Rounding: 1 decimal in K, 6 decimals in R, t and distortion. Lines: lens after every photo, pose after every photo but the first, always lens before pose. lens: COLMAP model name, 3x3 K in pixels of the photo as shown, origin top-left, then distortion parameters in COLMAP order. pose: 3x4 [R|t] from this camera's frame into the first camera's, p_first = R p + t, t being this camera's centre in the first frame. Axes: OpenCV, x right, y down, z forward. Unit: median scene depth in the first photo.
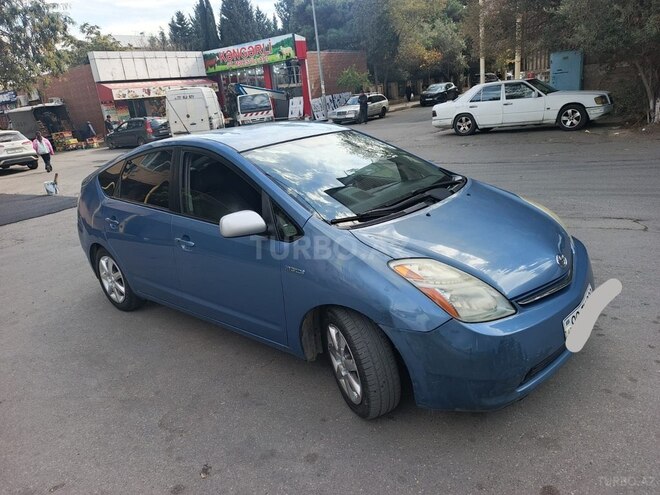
lens RADIAL K [[472.5, 0, 330.7], [0, 472.5, 251.7], [0, 0, 1]] dist [0.018261, -0.019457]
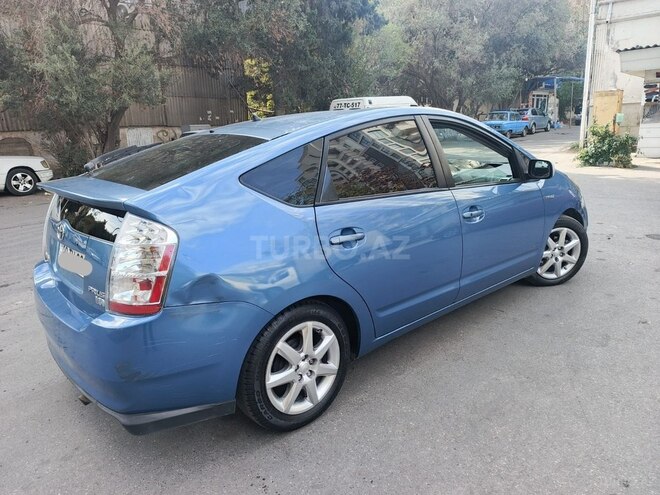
lens RADIAL K [[481.8, 0, 326.9], [0, 481.8, 246.0], [0, 0, 1]] dist [0.000308, 0.001529]
pose [[0.154954, -0.142102, 0.977648, -0.507459], [0.341187, 0.936409, 0.082031, -0.053897], [-0.927136, 0.320850, 0.193584, 0.438777]]
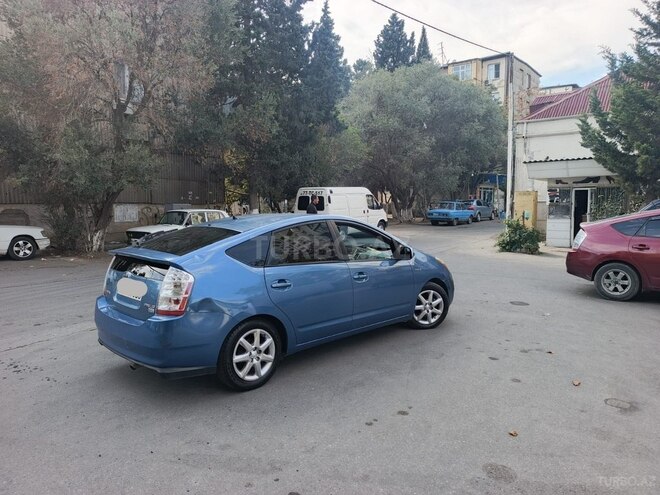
lens RADIAL K [[472.5, 0, 329.4], [0, 472.5, 242.5], [0, 0, 1]] dist [0.018261, -0.019457]
pose [[0.088068, 0.026223, 0.995769, -0.748021], [0.311559, 0.948773, -0.052541, -0.030870], [-0.946137, 0.314868, 0.075386, 0.375497]]
